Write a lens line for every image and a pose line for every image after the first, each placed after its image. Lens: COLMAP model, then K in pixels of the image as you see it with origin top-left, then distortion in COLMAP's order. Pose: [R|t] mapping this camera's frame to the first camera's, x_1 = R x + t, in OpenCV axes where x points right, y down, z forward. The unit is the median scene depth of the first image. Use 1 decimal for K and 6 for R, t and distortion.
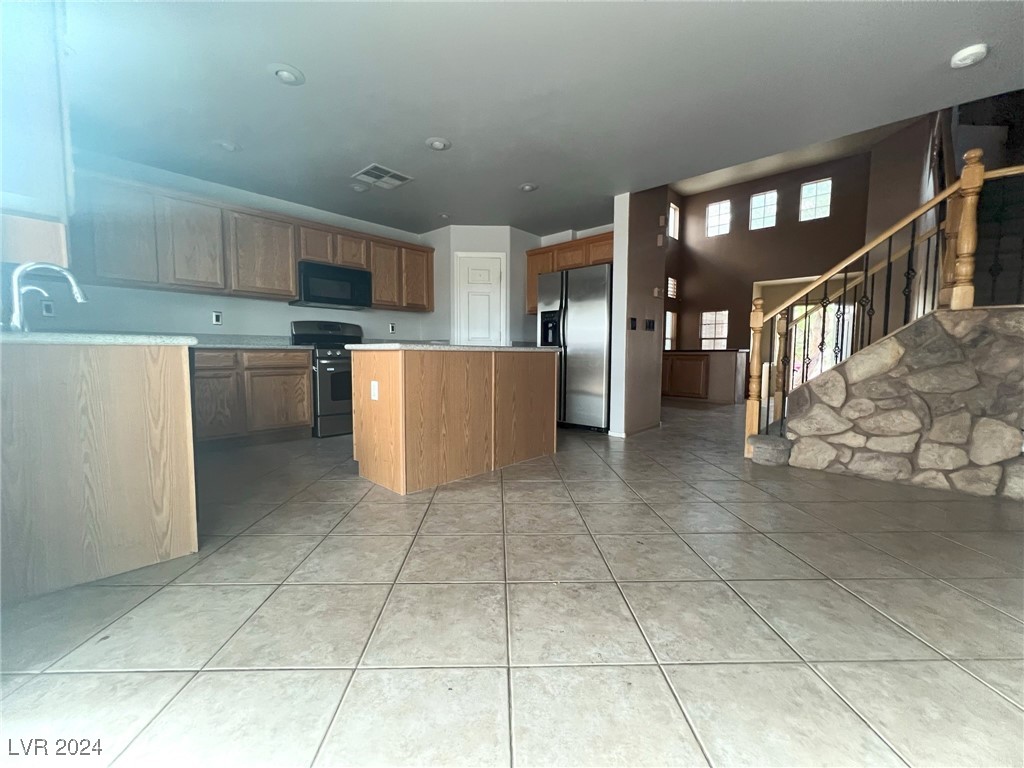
lens RADIAL K [[410.8, 0, 509.4], [0, 410.8, 384.7], [0, 0, 1]] dist [-0.001103, -0.000117]
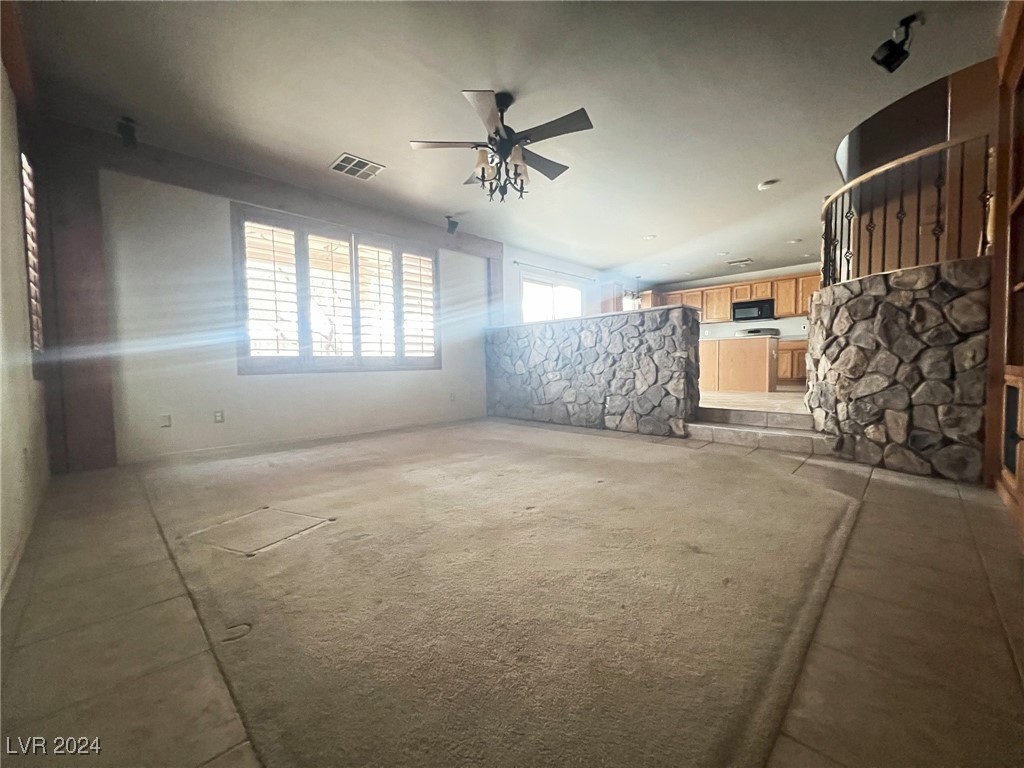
lens RADIAL K [[410.8, 0, 509.4], [0, 410.8, 384.7], [0, 0, 1]] dist [-0.001103, -0.000117]
pose [[-0.021277, 0.045068, -0.998757, 1.778315], [-0.060894, 0.997070, 0.046289, 0.104846], [0.997917, 0.061804, -0.018470, -0.112086]]
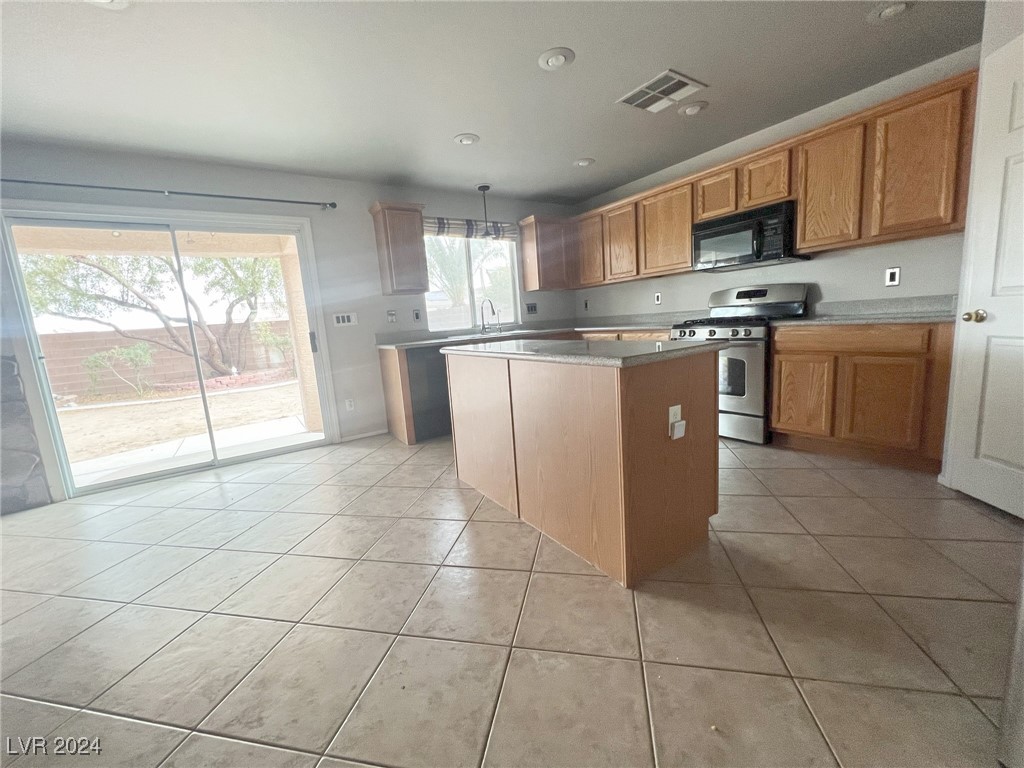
lens RADIAL K [[408.2, 0, 509.6], [0, 408.2, 381.9], [0, 0, 1]] dist [0.000196, 0.000508]
pose [[-0.232535, 0.158251, -0.959627, 0.484717], [-0.003318, 0.986539, 0.163493, -0.117281], [0.972582, 0.041202, -0.228880, 0.869943]]
